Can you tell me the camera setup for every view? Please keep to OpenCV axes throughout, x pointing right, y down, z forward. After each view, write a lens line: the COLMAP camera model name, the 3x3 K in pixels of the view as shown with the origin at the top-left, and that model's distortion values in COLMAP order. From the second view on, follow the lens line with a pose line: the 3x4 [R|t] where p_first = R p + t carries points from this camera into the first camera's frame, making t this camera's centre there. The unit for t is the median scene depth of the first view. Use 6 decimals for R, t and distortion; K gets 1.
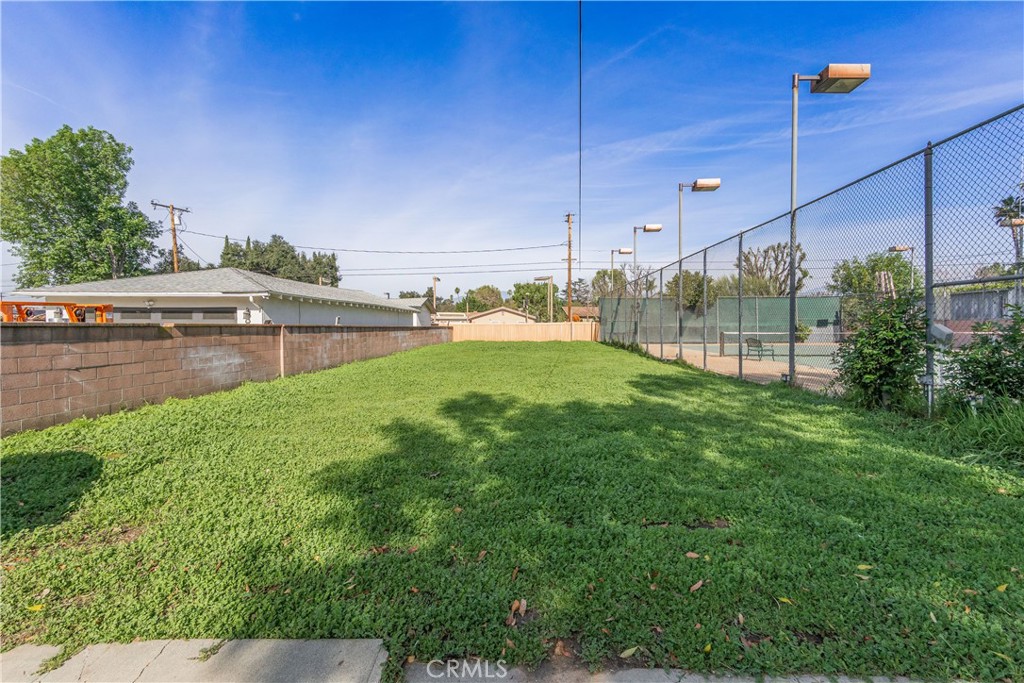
lens RADIAL K [[447.8, 0, 508.6], [0, 447.8, 339.1], [0, 0, 1]] dist [0.003293, -0.000115]
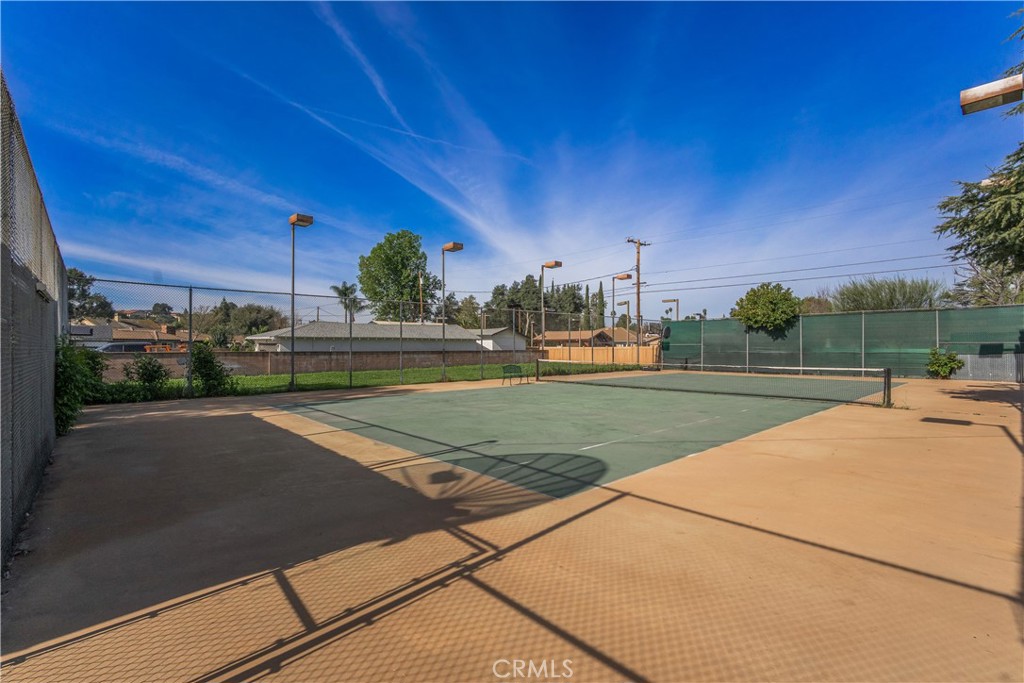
lens RADIAL K [[447.8, 0, 503.3], [0, 447.8, 346.9], [0, 0, 1]] dist [0.003293, -0.000115]
pose [[0.717312, 0.002878, -0.696746, 0.413257], [-0.022161, 0.999580, -0.018687, -0.008347], [0.696399, 0.028846, 0.717075, 0.056299]]
